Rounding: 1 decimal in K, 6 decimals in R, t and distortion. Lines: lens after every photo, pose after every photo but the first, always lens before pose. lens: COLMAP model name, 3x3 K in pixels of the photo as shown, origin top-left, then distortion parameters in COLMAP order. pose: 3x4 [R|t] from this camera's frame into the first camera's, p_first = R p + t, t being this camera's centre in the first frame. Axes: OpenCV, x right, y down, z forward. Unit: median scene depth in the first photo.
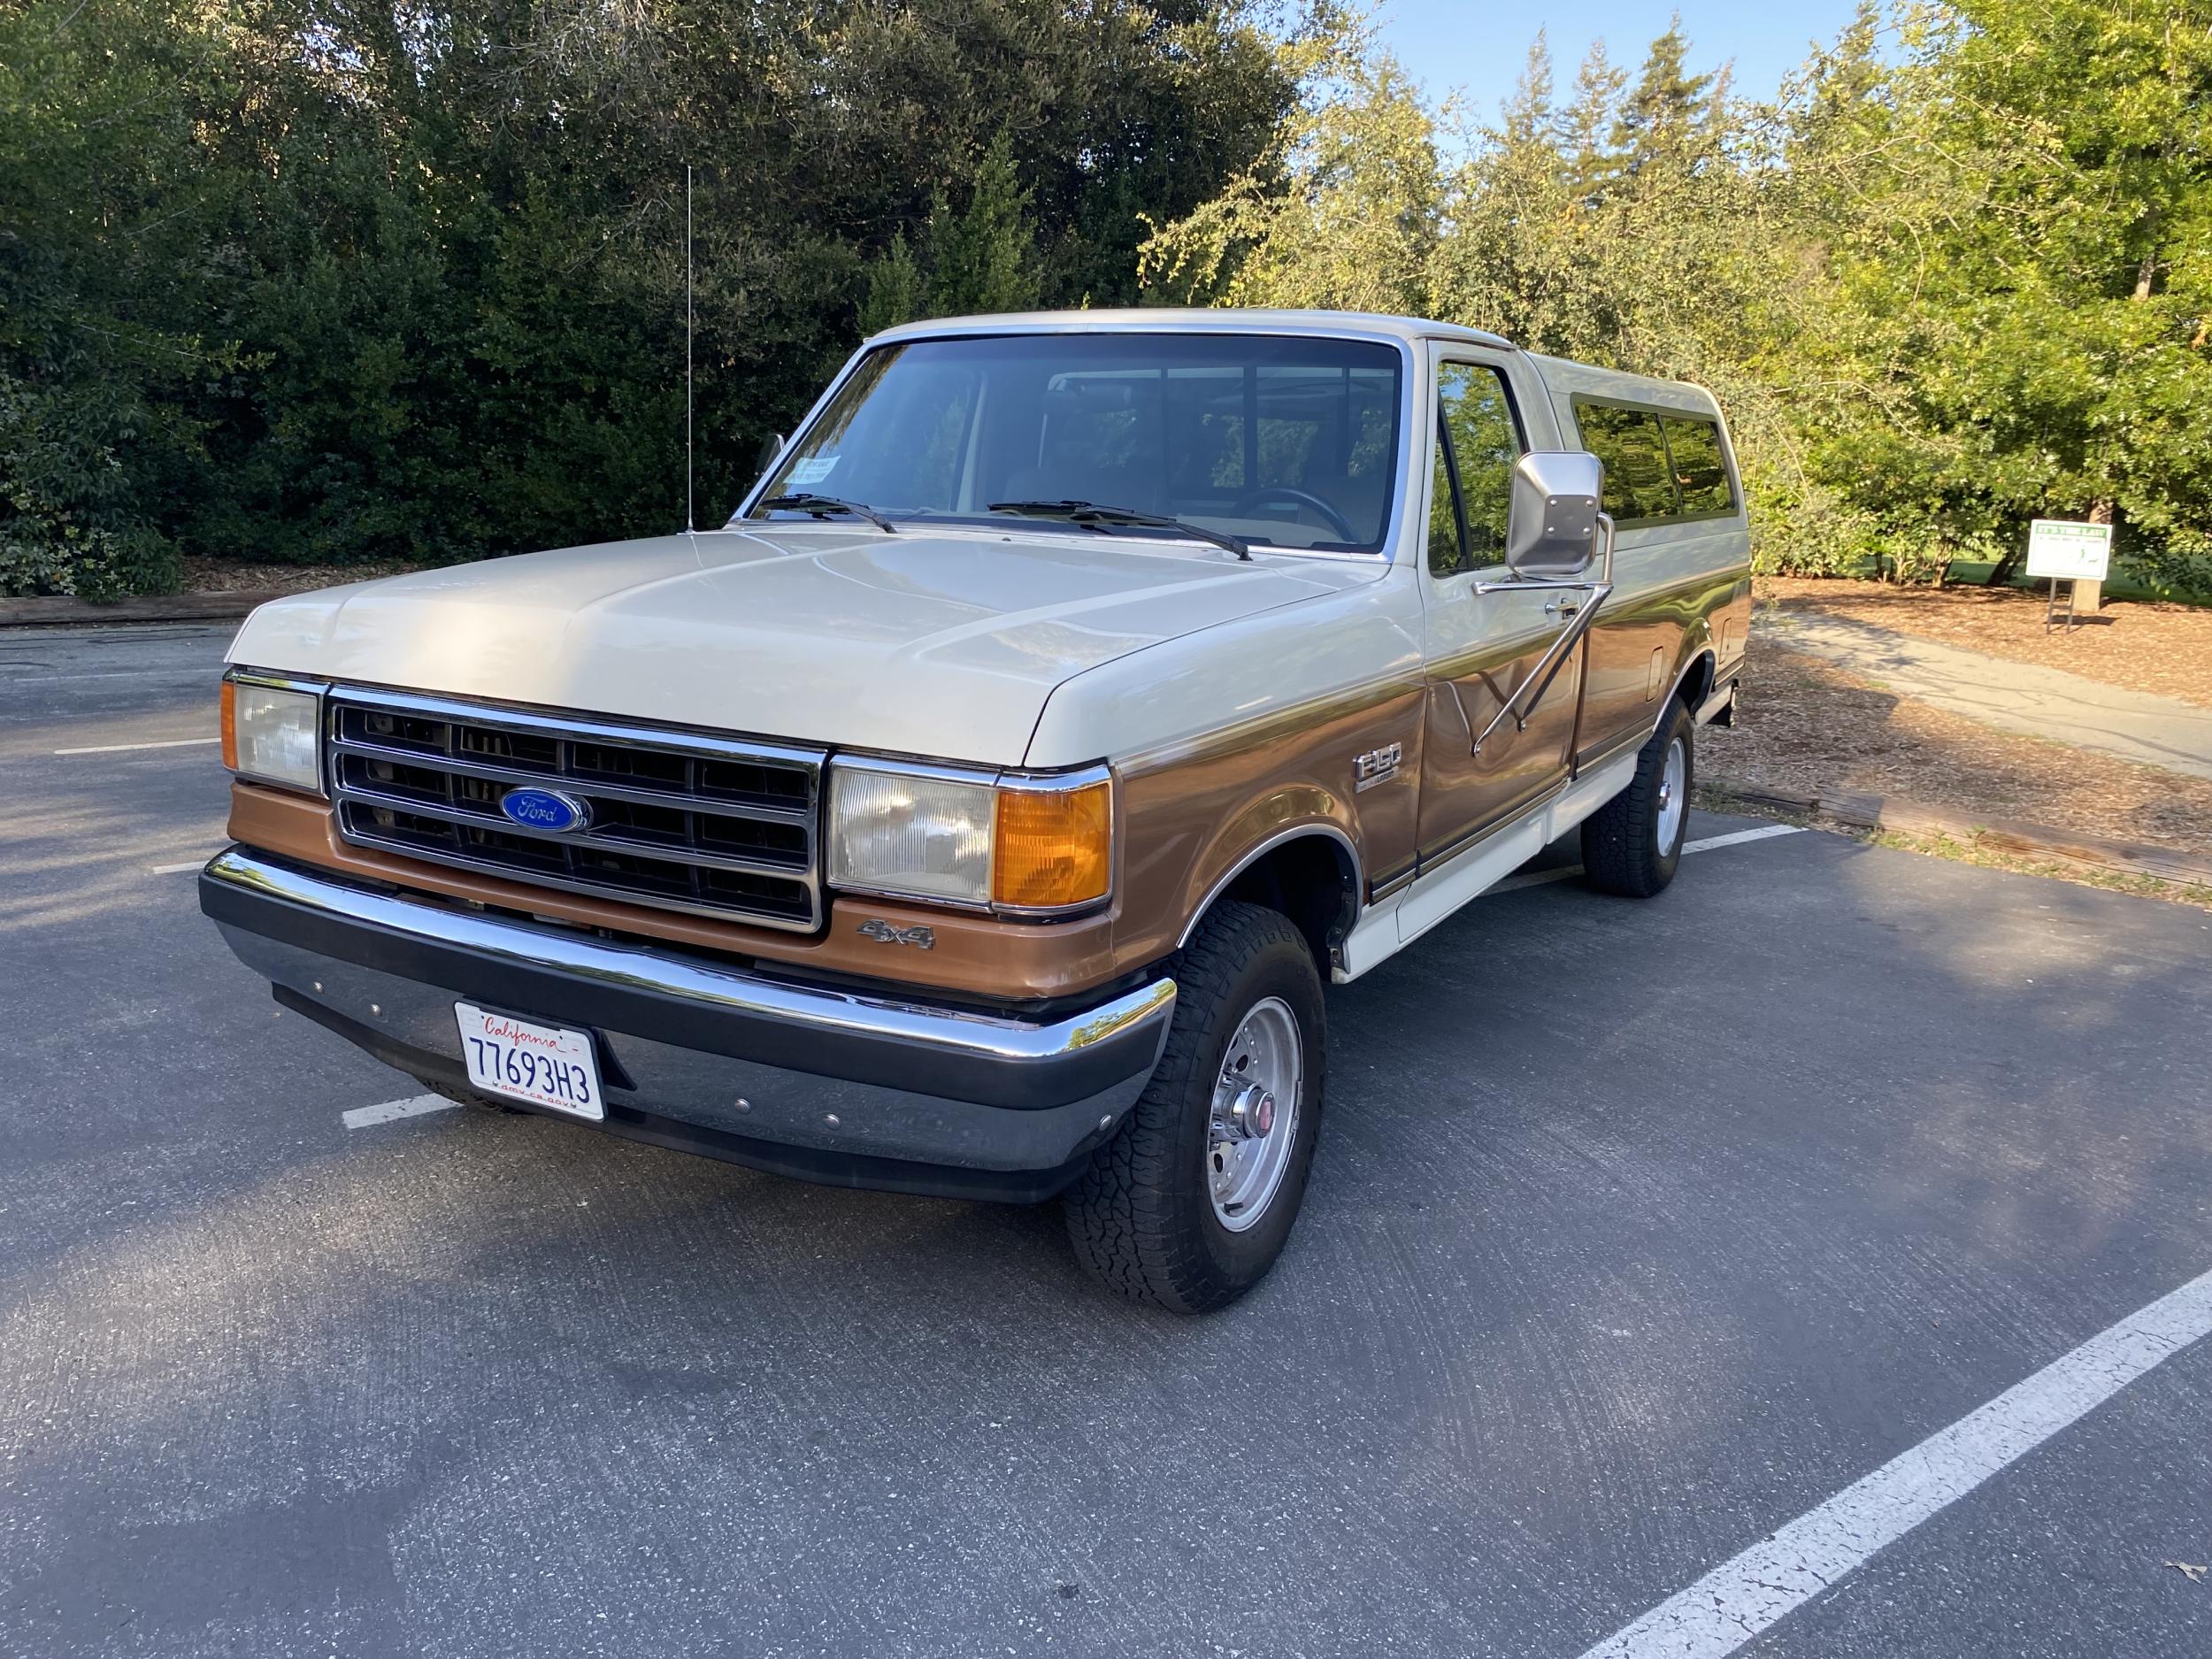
lens RADIAL K [[1699.7, 0, 1108.4], [0, 1699.7, 855.3], [0, 0, 1]] dist [0.007768, -0.001703]
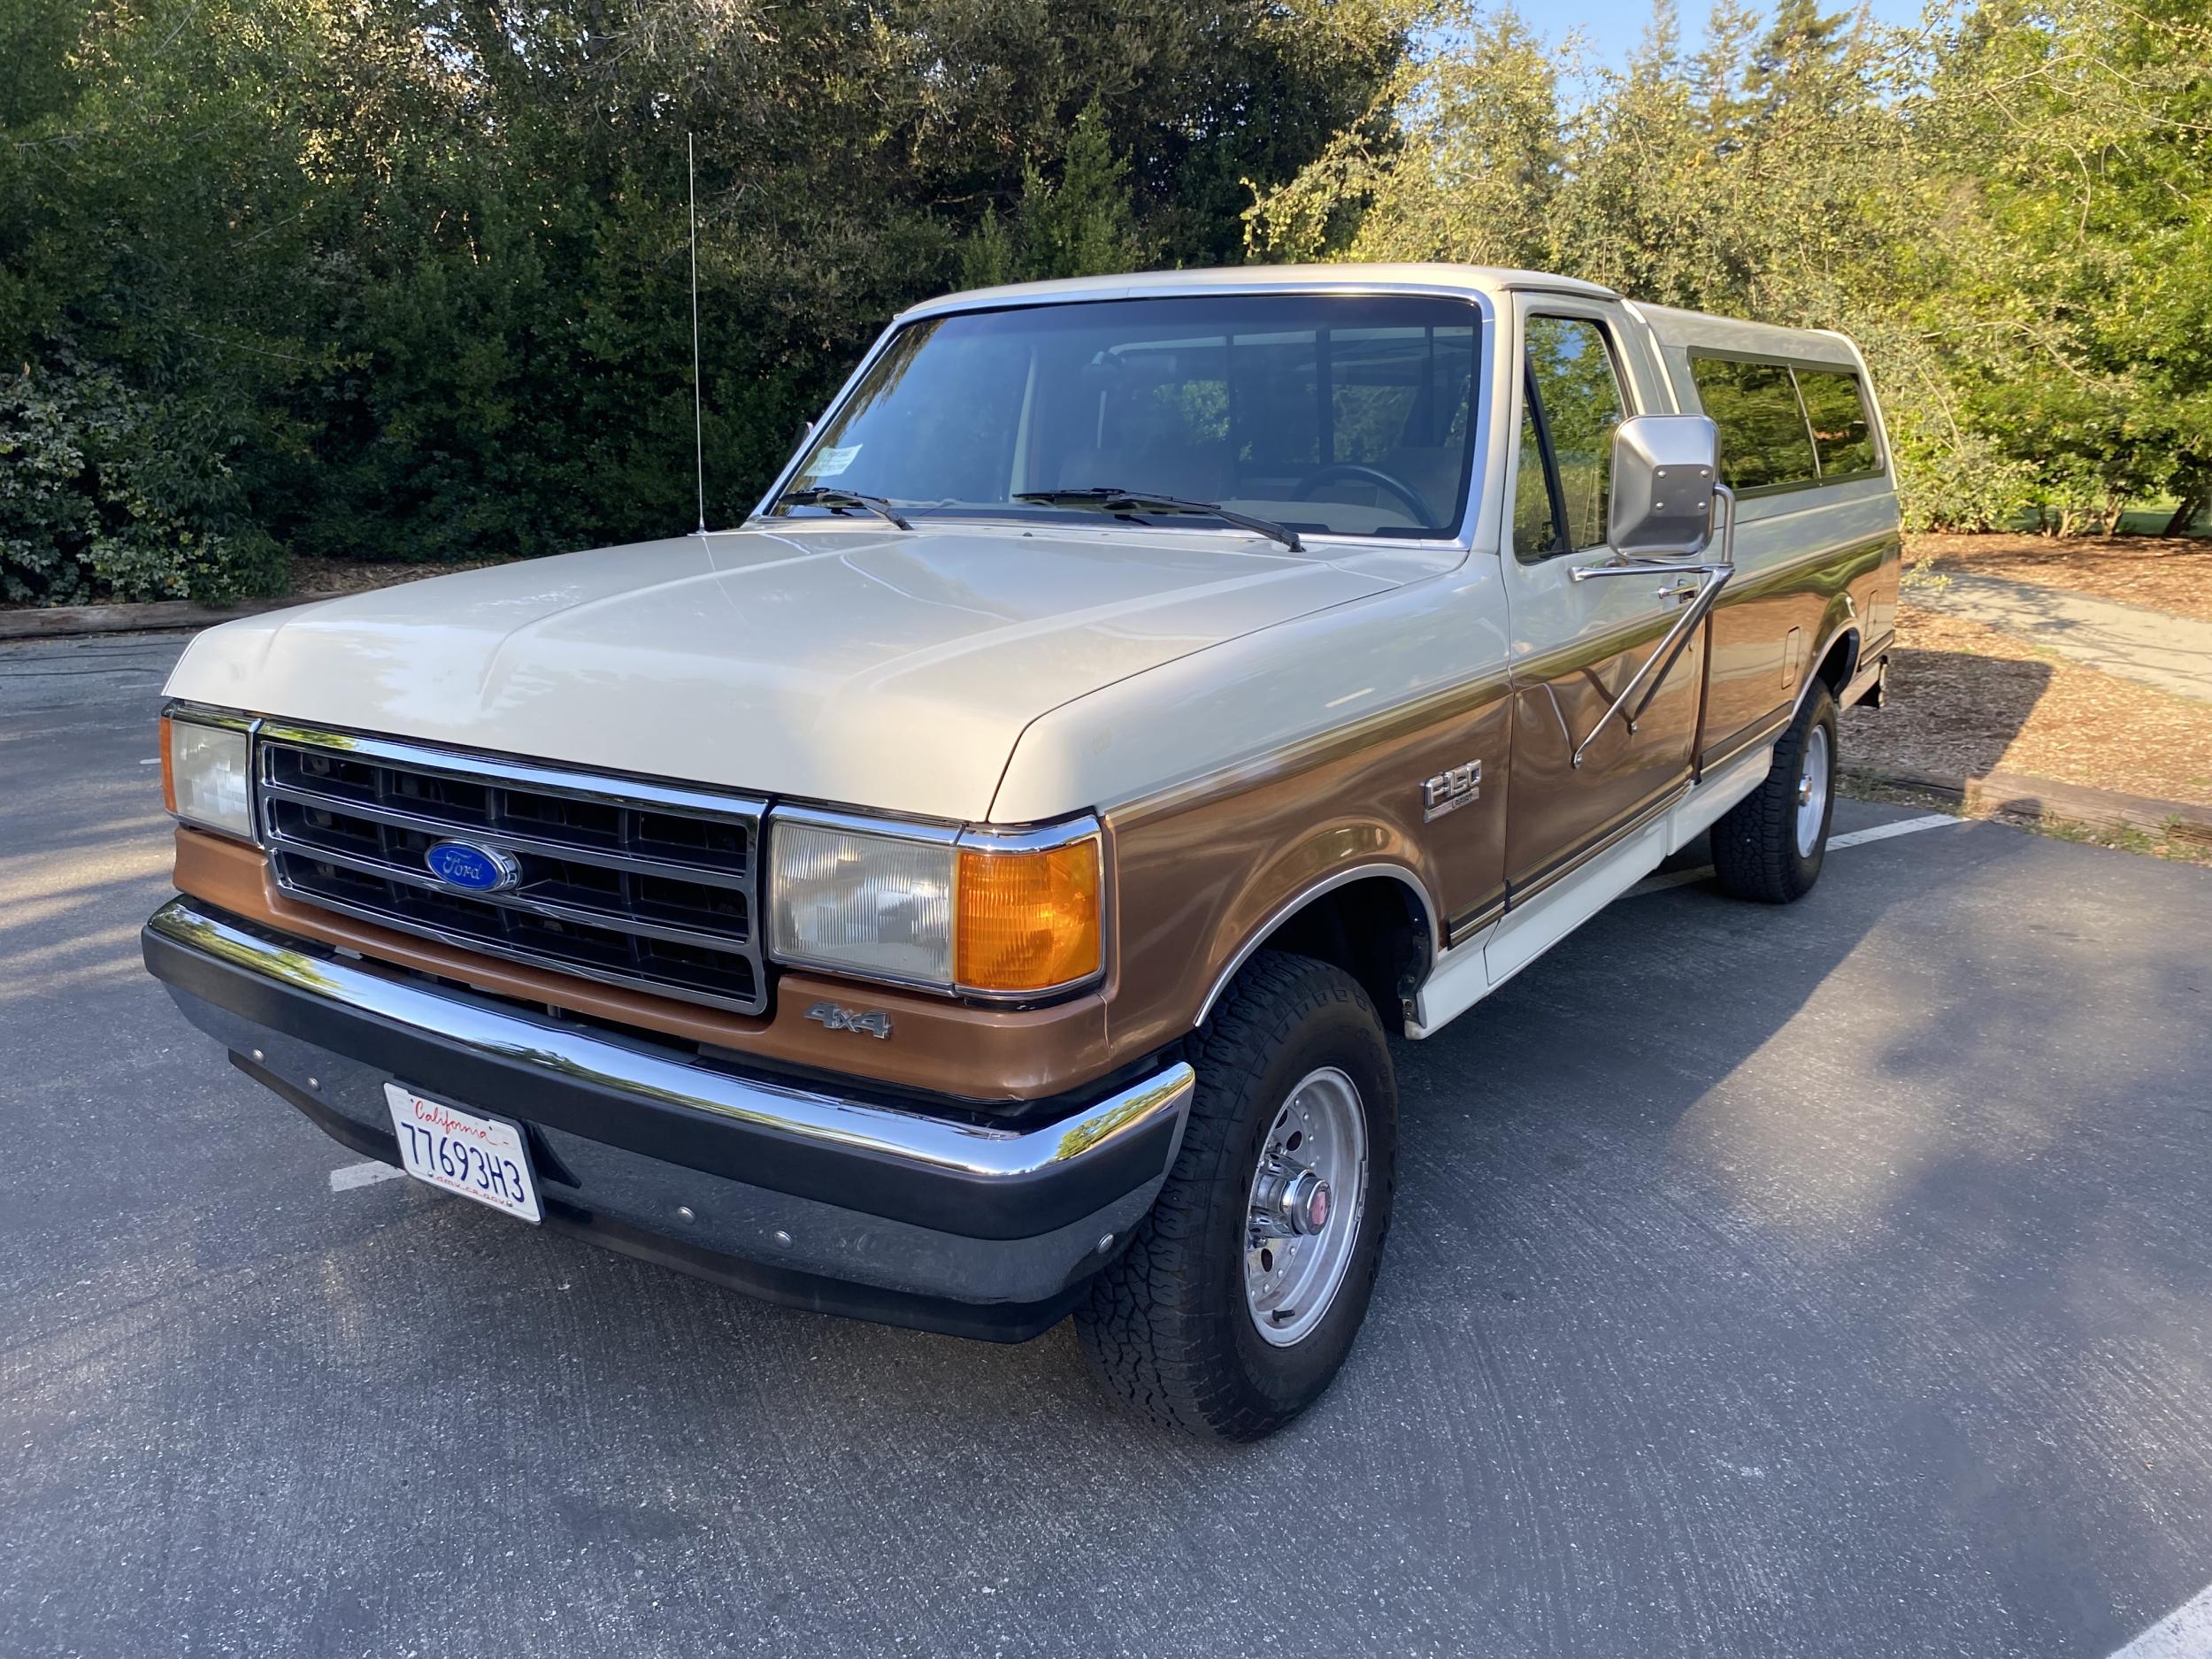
lens RADIAL K [[1699.7, 0, 1096.1], [0, 1699.7, 825.2], [0, 0, 1]] dist [0.007768, -0.001703]
pose [[0.996543, -0.013147, -0.082030, 0.048482], [0.012980, 0.999912, -0.002568, -0.033520], [0.082057, 0.001494, 0.996627, 0.128092]]
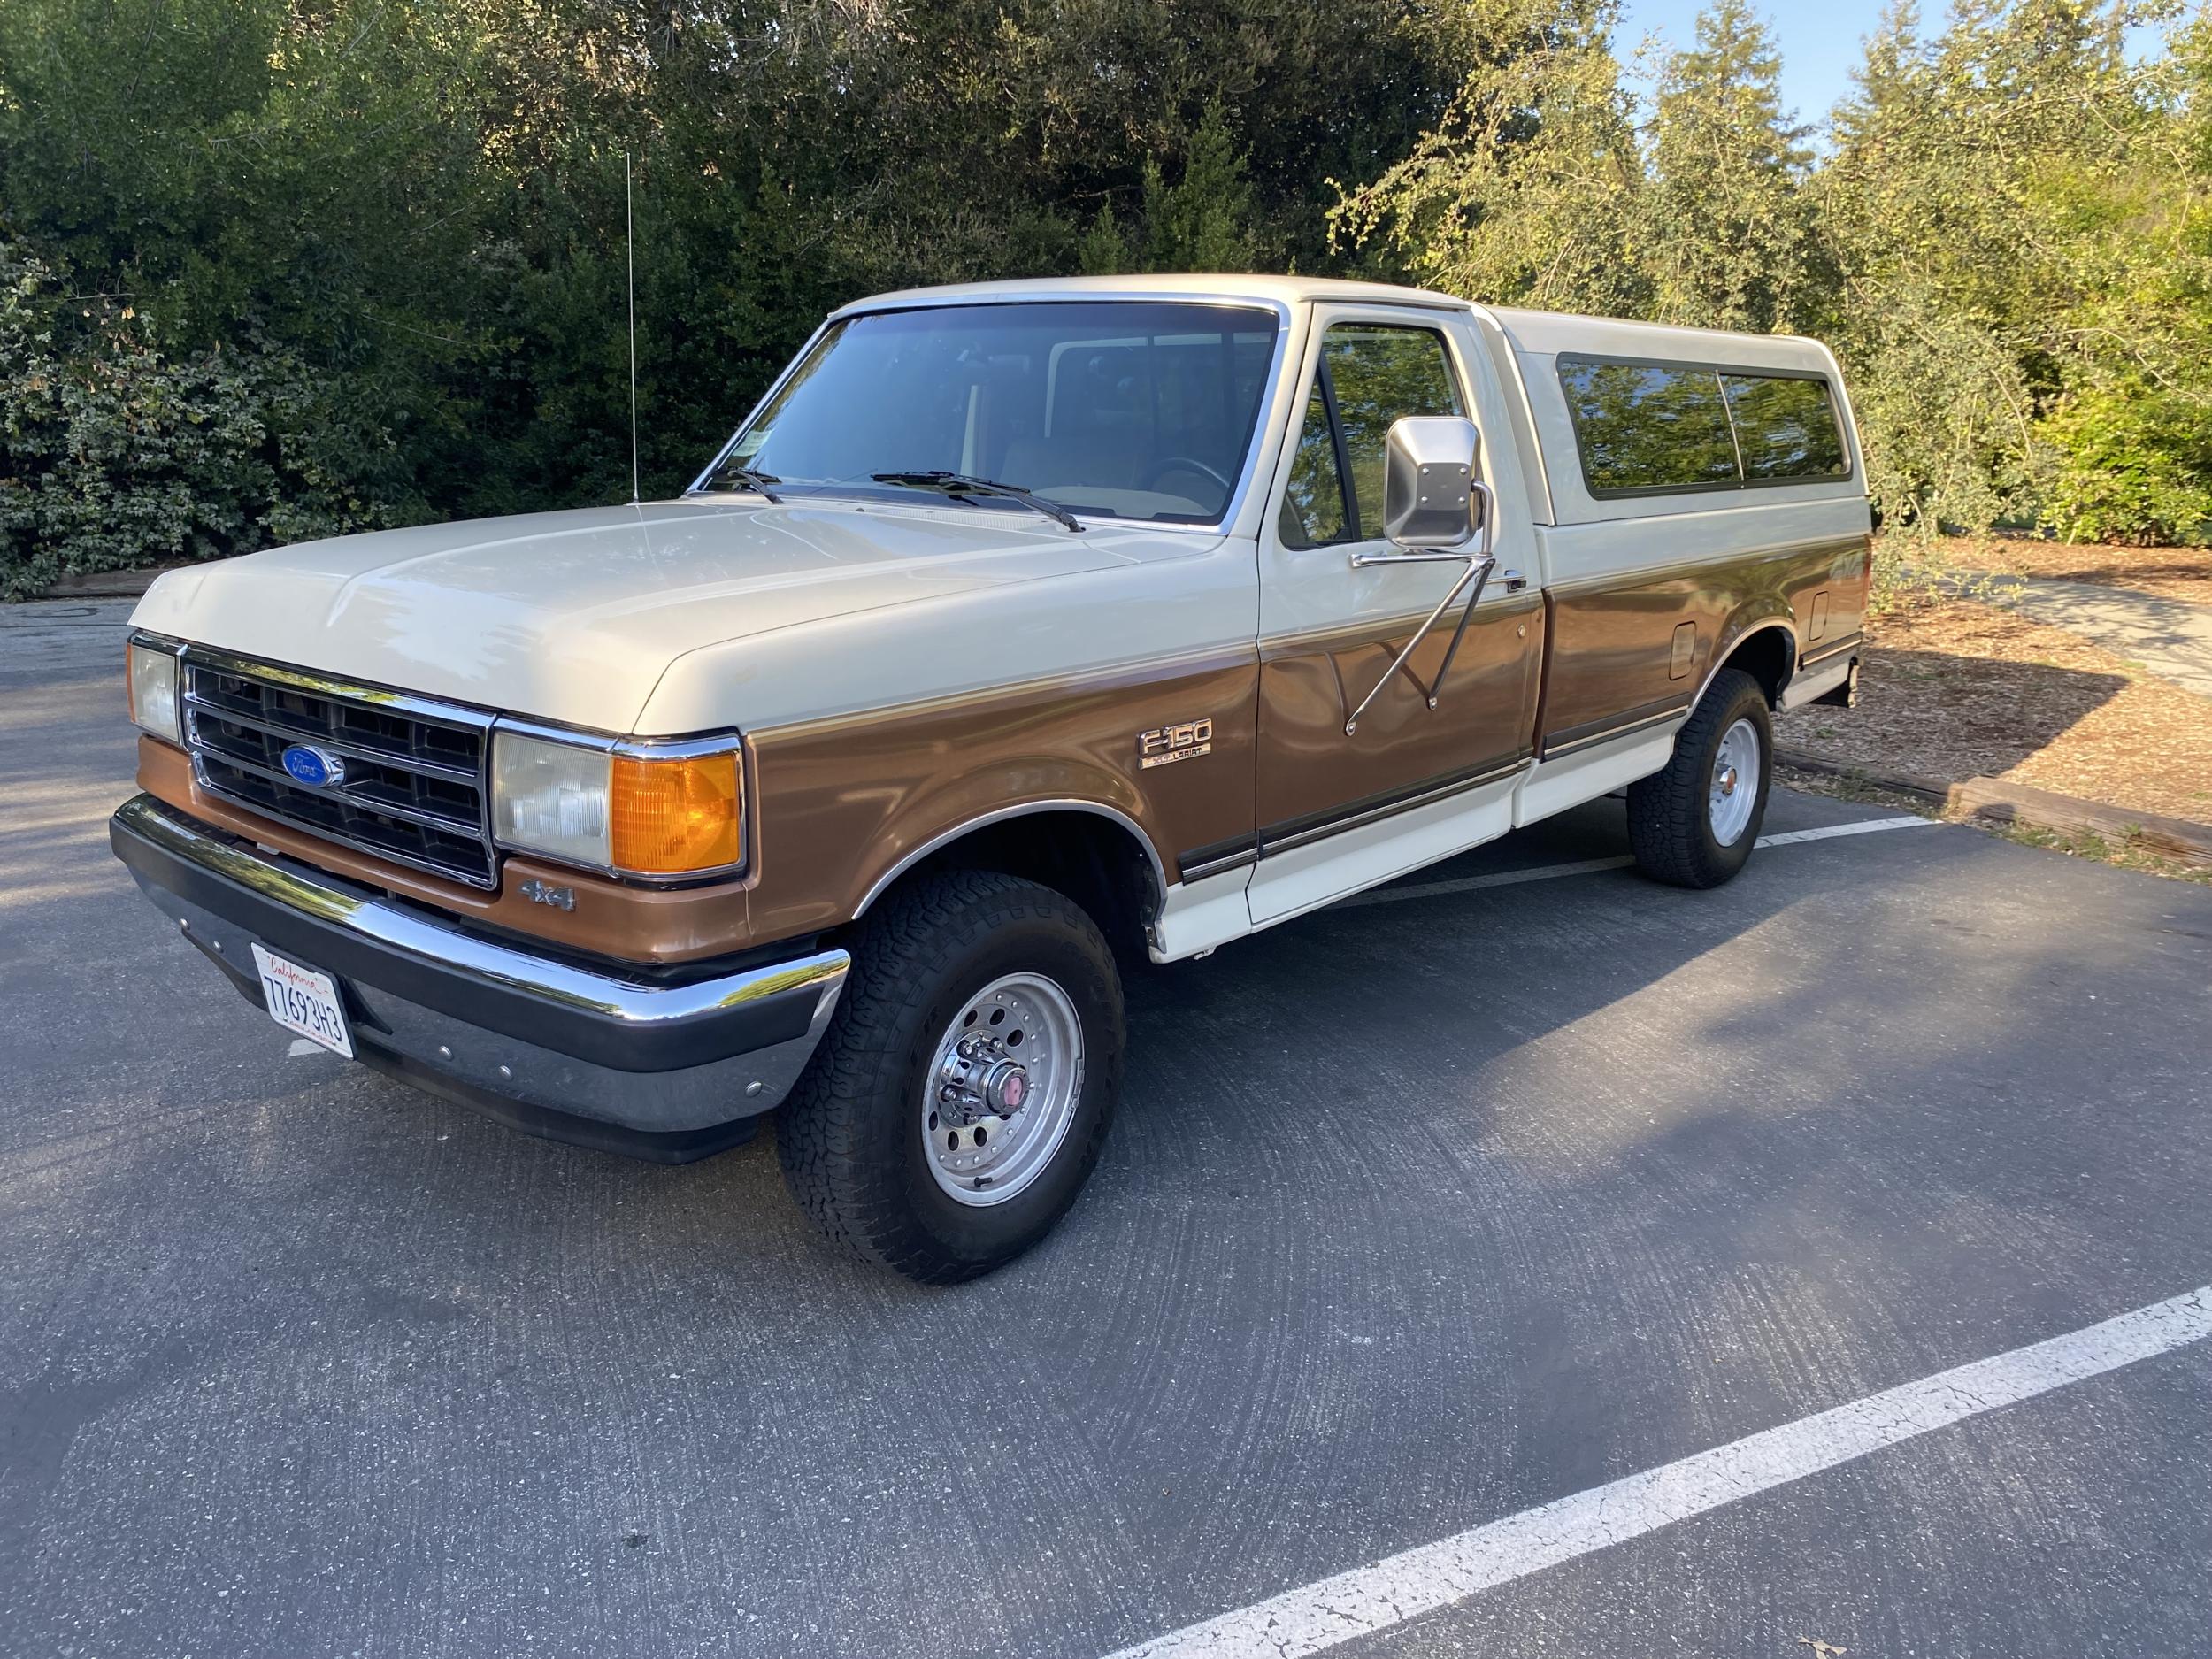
lens RADIAL K [[1699.7, 0, 1110.5], [0, 1699.7, 835.6], [0, 0, 1]] dist [0.007768, -0.001703]
pose [[0.982802, 0.031227, -0.182003, 0.292161], [-0.029948, 0.999504, 0.009772, -0.007016], [0.182218, -0.004153, 0.983249, 0.031644]]
